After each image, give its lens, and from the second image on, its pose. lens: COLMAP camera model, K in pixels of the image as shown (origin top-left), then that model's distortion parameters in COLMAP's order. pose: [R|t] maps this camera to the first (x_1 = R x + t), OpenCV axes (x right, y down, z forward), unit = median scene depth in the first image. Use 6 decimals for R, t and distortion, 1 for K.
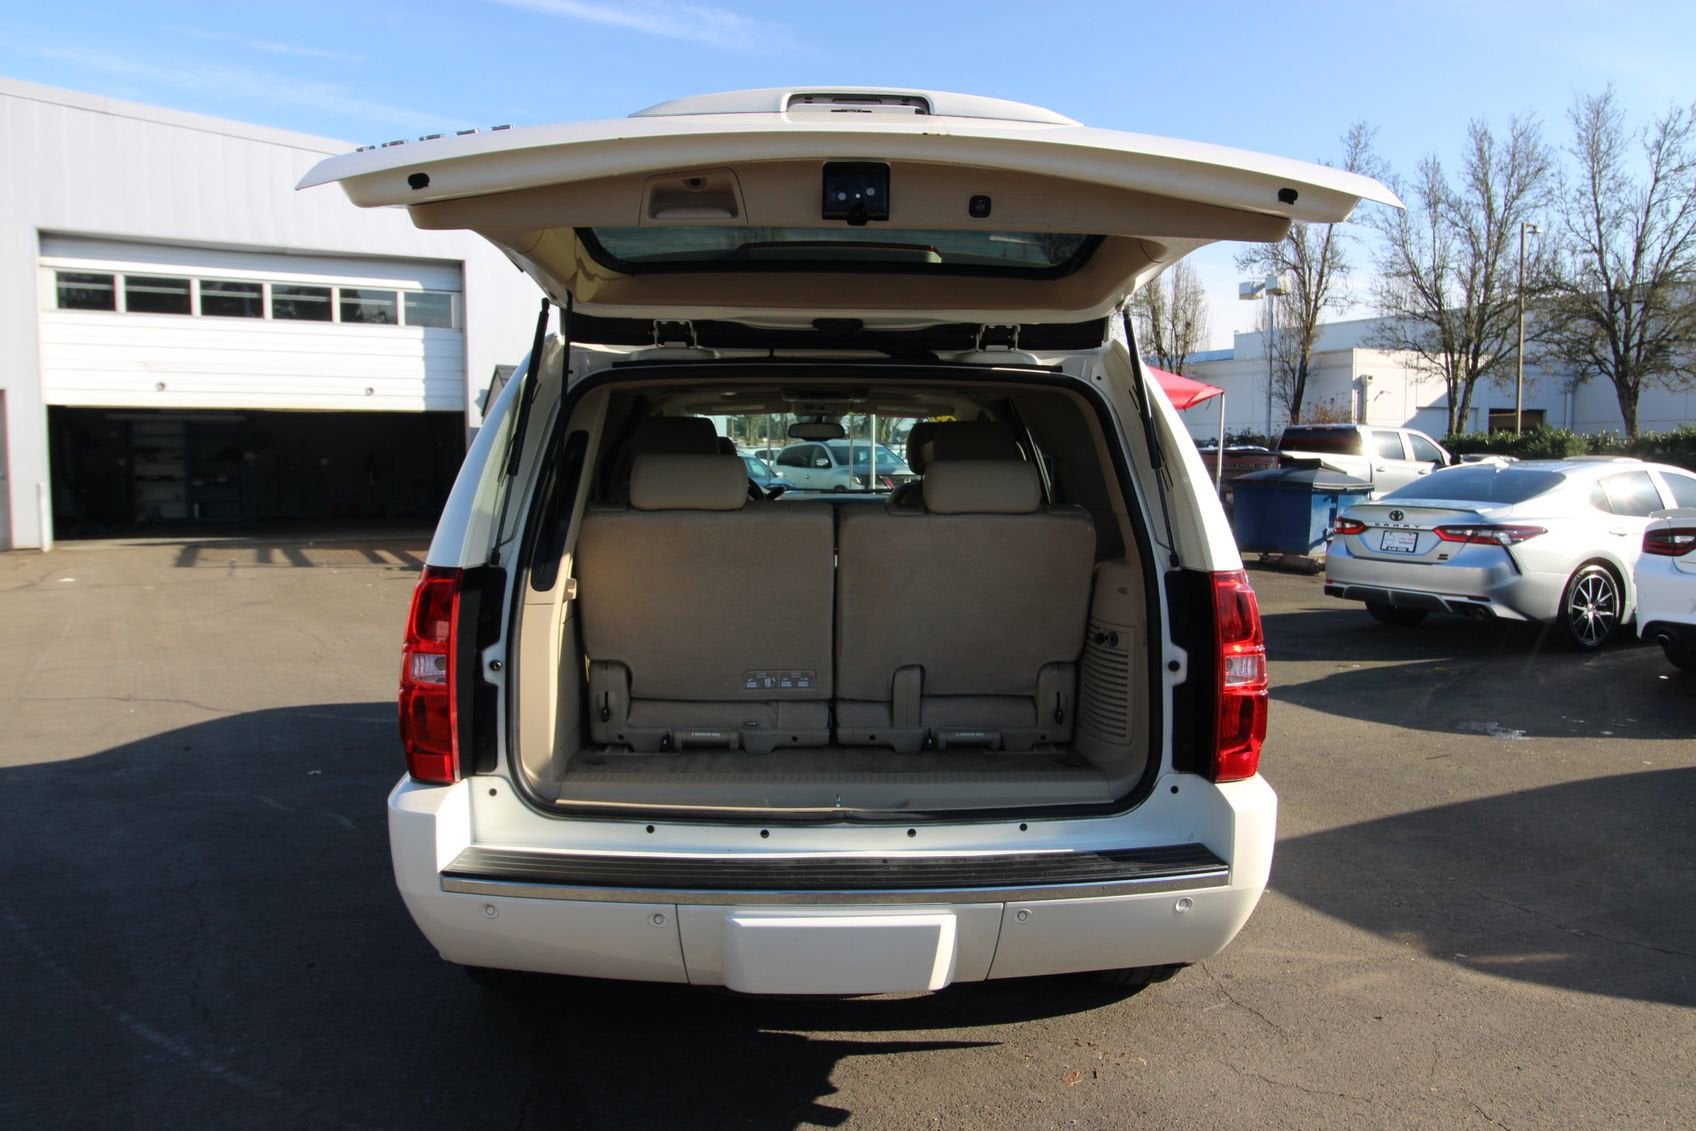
lens RADIAL K [[1220.5, 0, 851.8], [0, 1220.5, 539.3], [0, 0, 1]] dist [-0.002218, 0.001482]
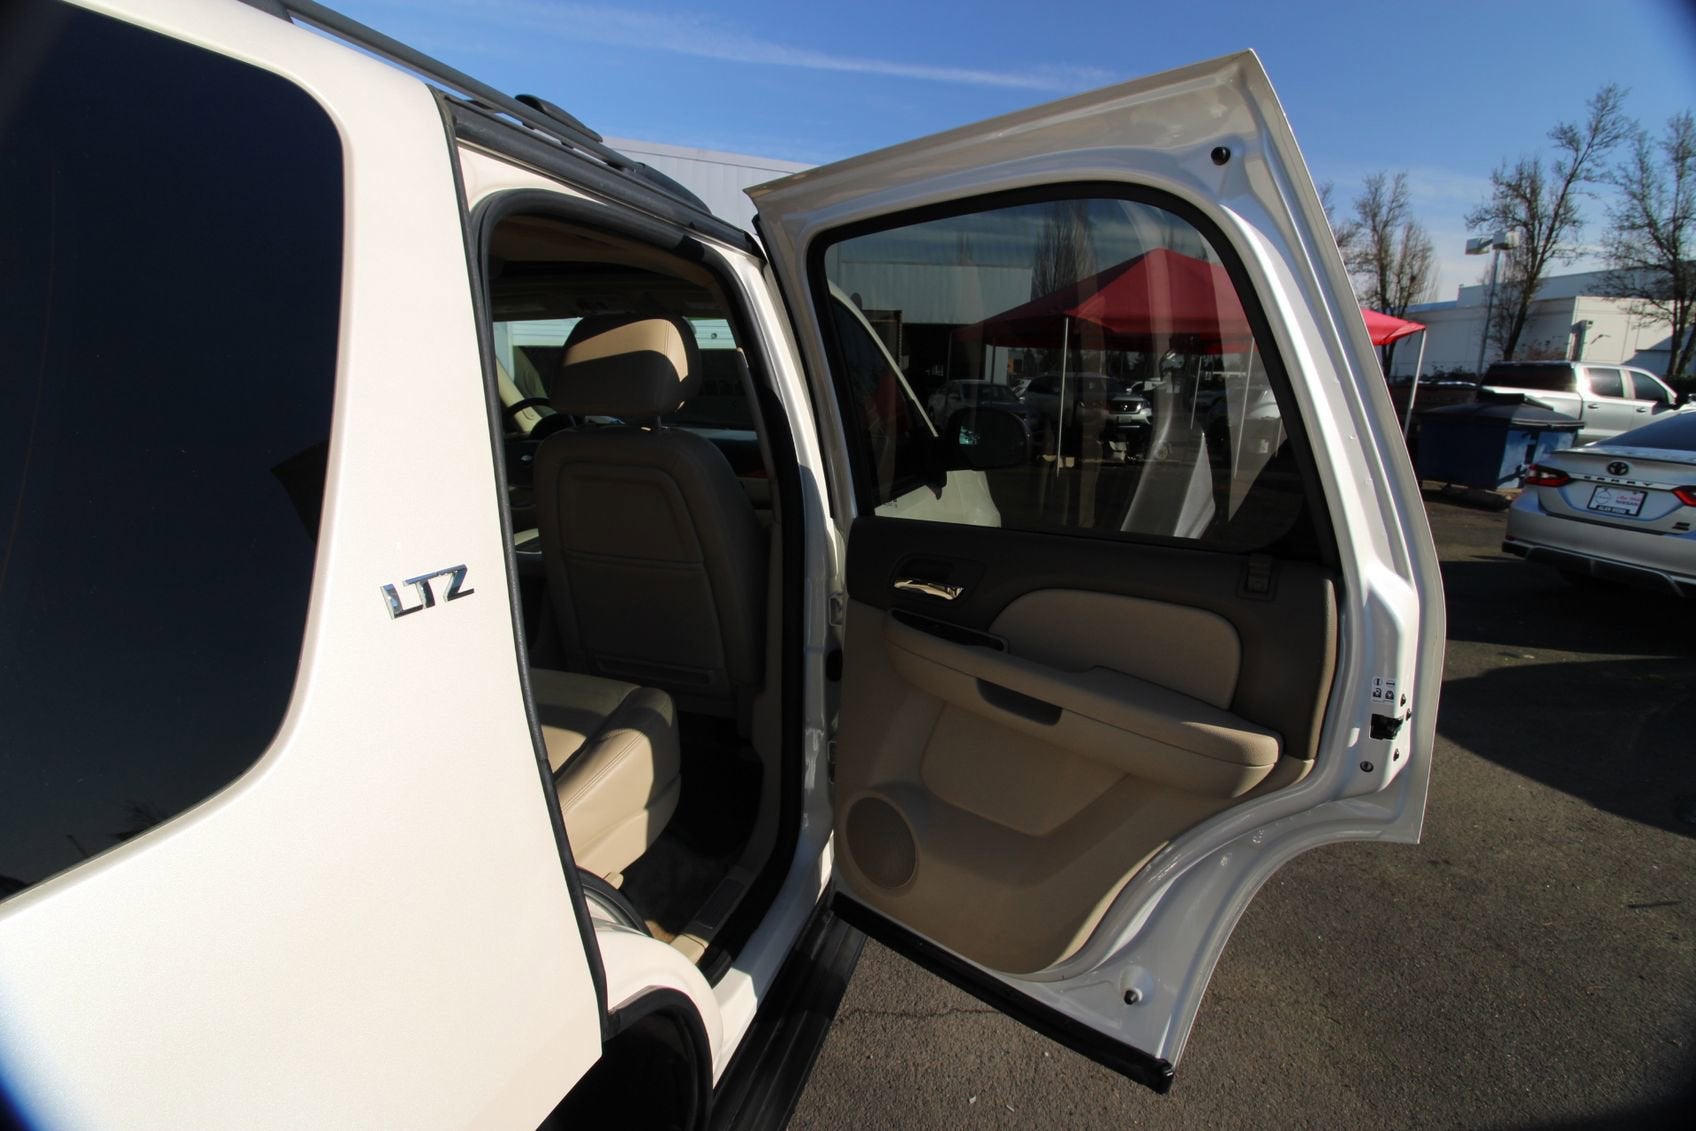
lens RADIAL K [[785.6, 0, 851.8], [0, 785.6, 544.0], [0, 0, 1]] dist [-0.002691, -0.011424]
pose [[0.941867, 0.077708, -0.326875, 0.037498], [-0.033770, 0.989855, 0.138012, -0.006337], [0.334283, -0.118950, 0.934936, 0.092145]]
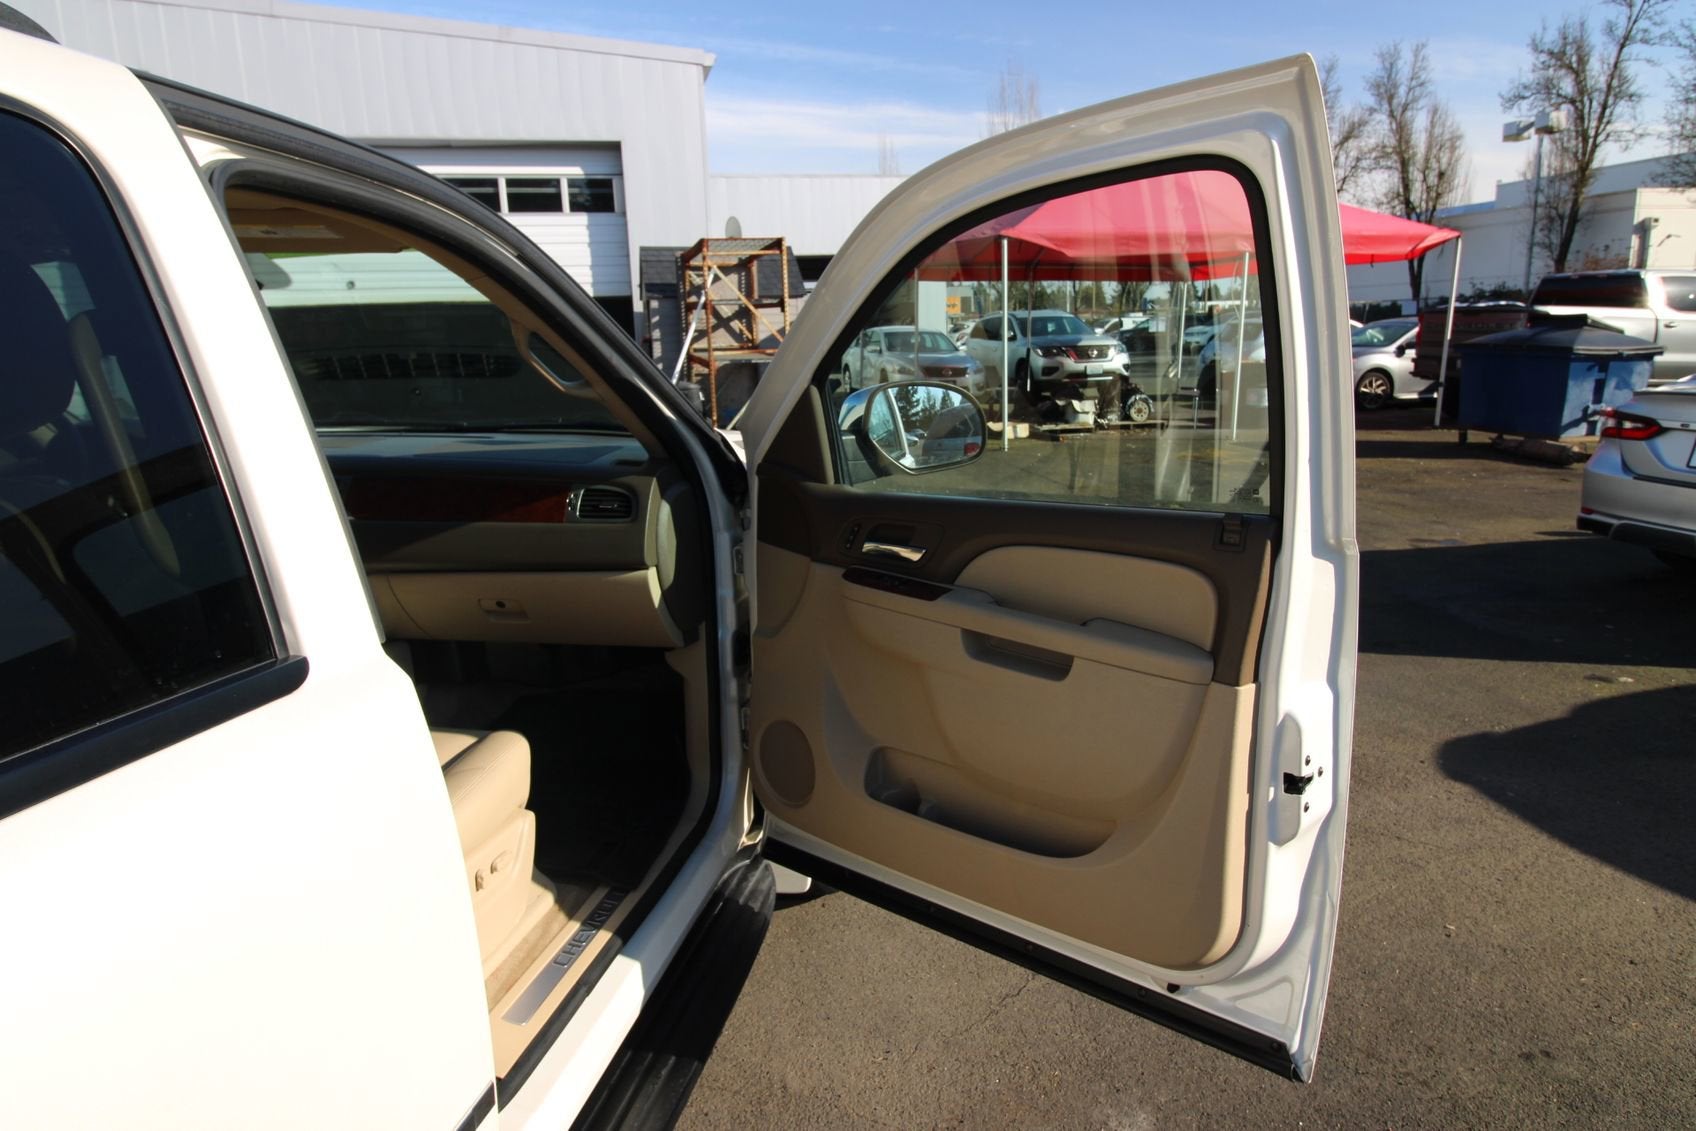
lens RADIAL K [[1015.6, 0, 852.3], [0, 1015.6, 544.2], [0, 0, 1]] dist [0.001318, -0.007756]
pose [[0.968628, 0.020570, -0.247661, 0.042255], [0.014598, 0.990138, 0.139333, -0.008155], [0.248085, -0.138577, 0.958775, 0.110330]]
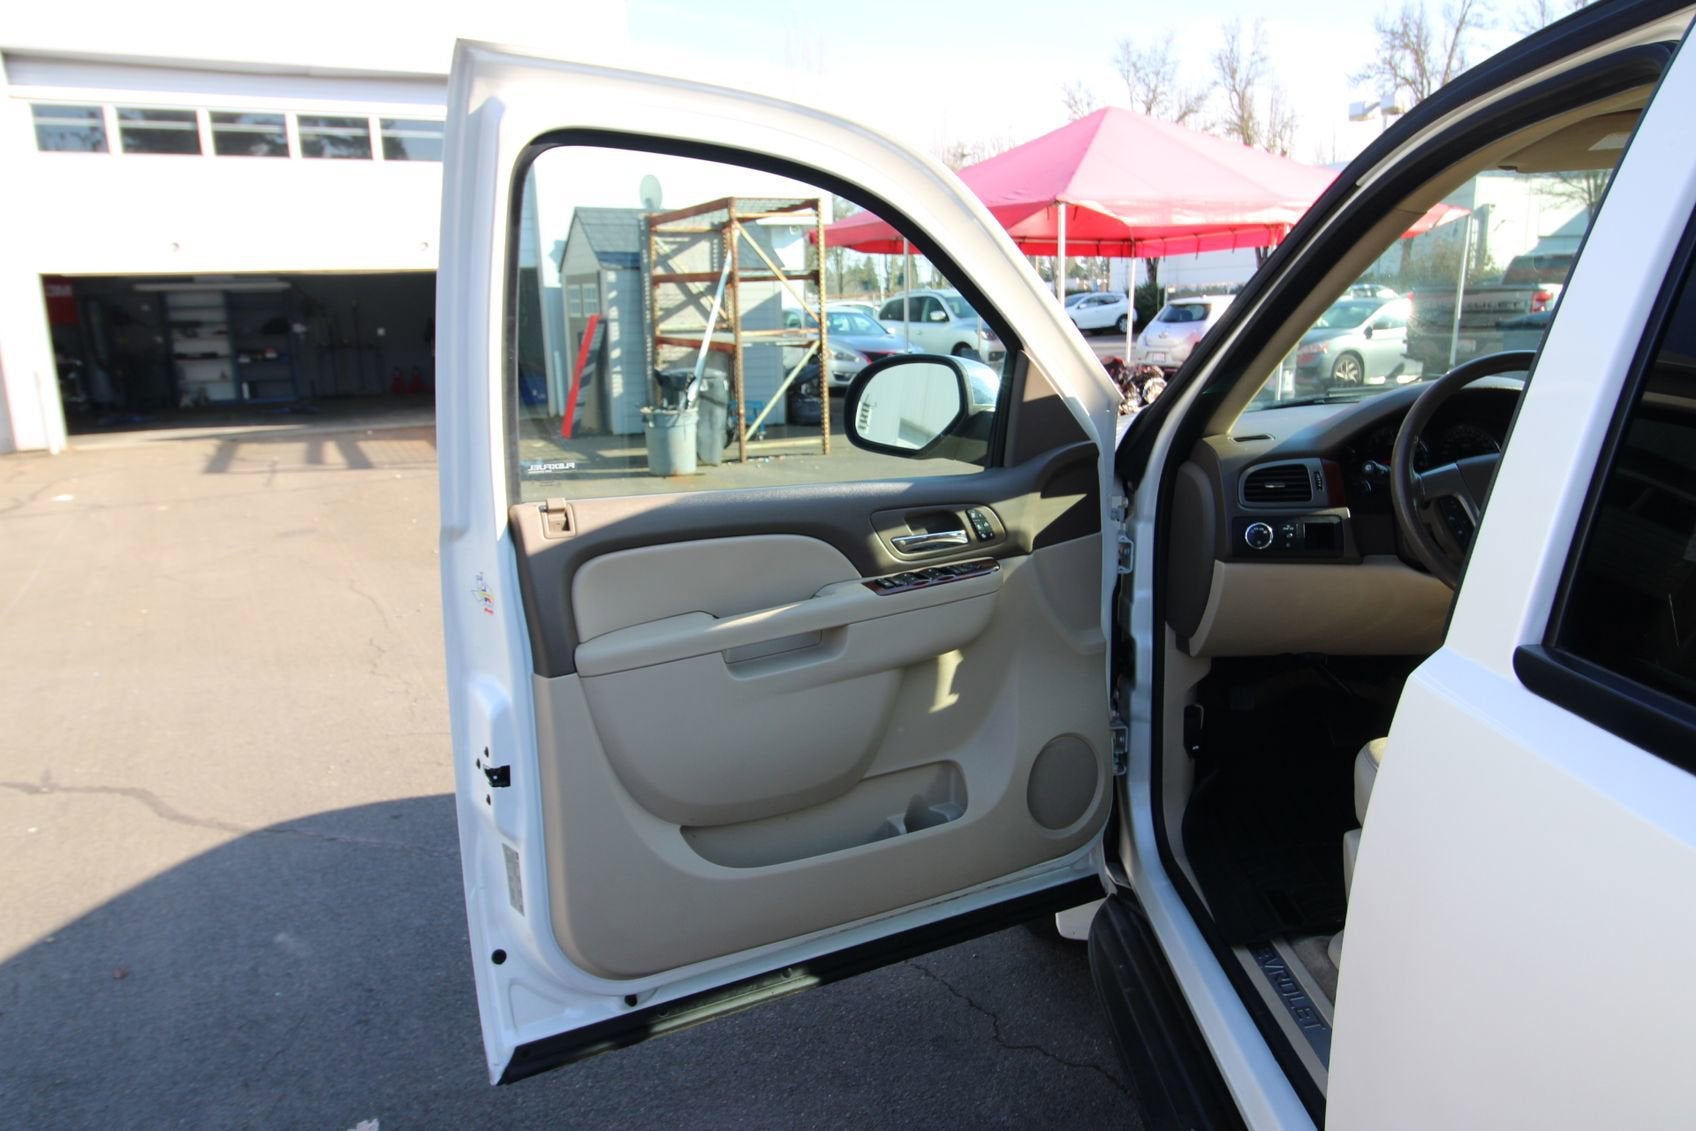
lens RADIAL K [[1155.3, 0, 854.2], [0, 1155.3, 543.4], [0, 0, 1]] dist [0.002258, -0.000857]
pose [[0.999123, -0.023720, -0.034513, -0.042099], [0.028065, 0.990931, 0.131412, -0.008119], [0.031083, -0.132265, 0.990727, 0.105507]]
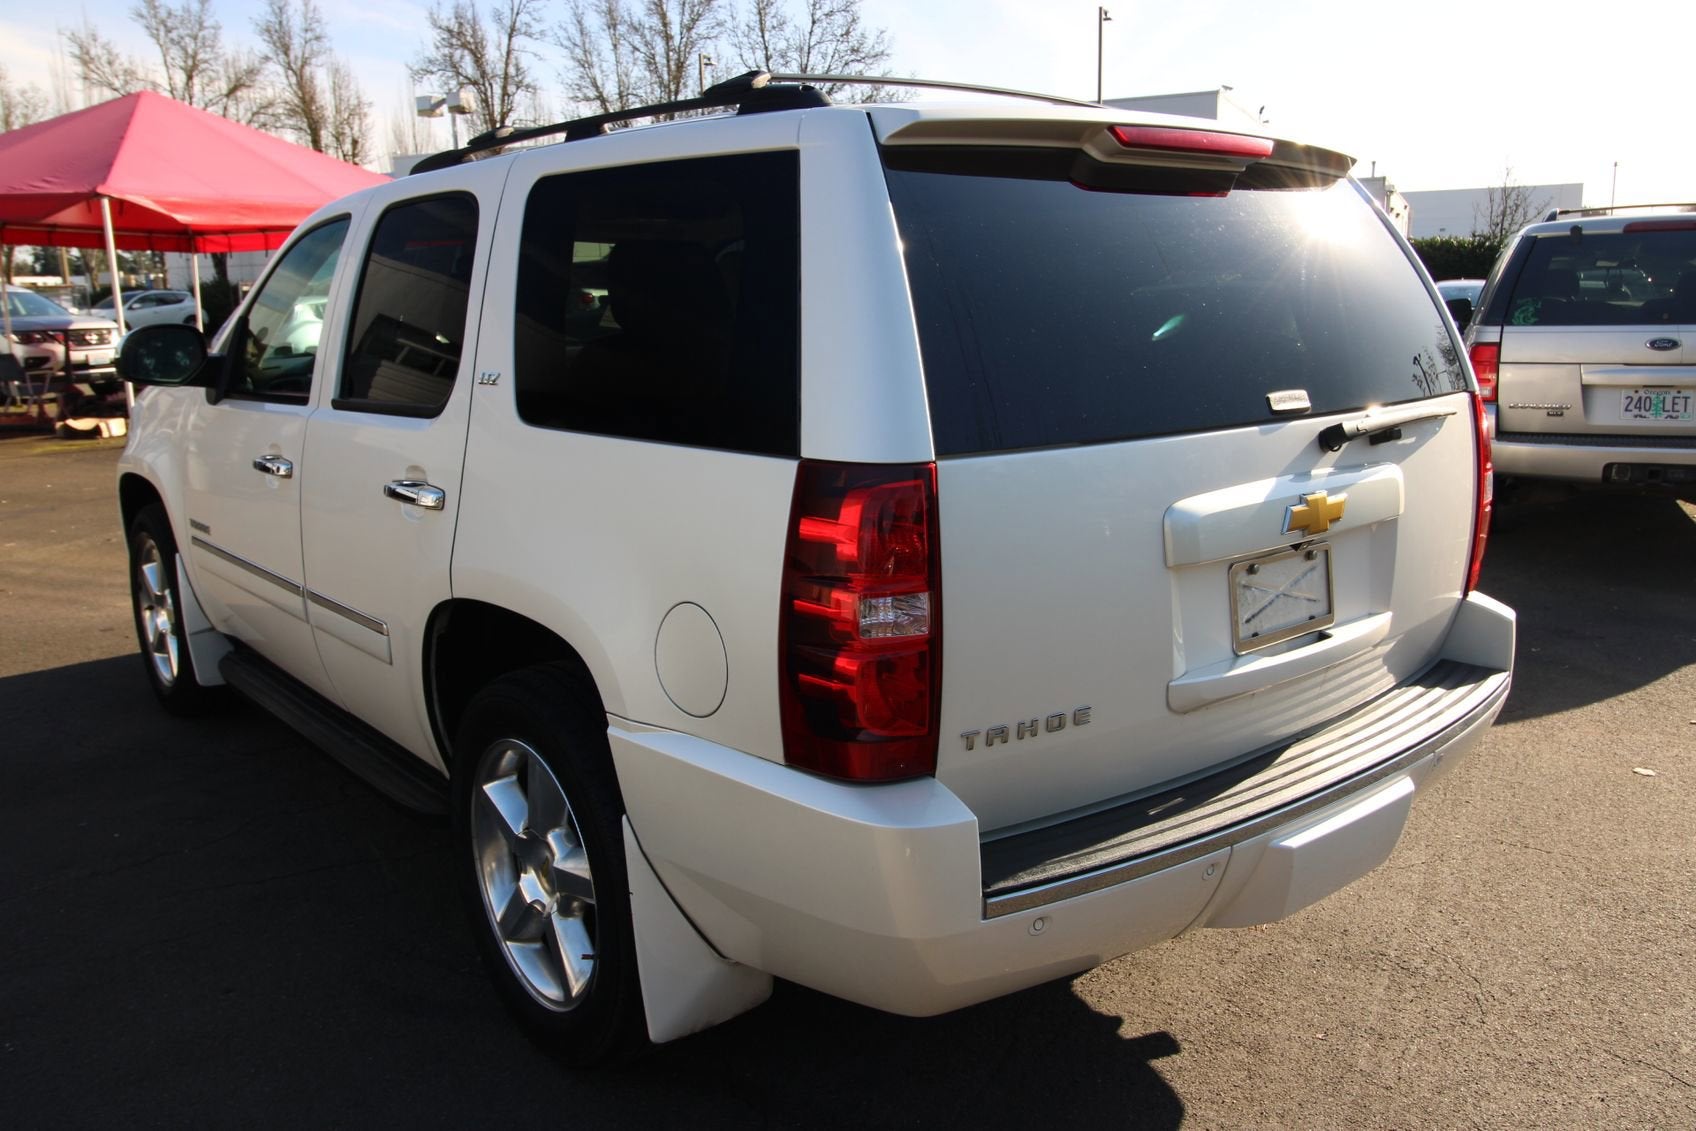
lens RADIAL K [[1315.0, 0, 856.0], [0, 1315.0, 557.5], [0, 0, 1]] dist [0.004873, -0.001642]
pose [[0.791906, -0.140978, 0.594146, -0.056634], [0.063982, 0.986786, 0.148864, -0.002536], [-0.607281, -0.079871, 0.790462, 0.031335]]
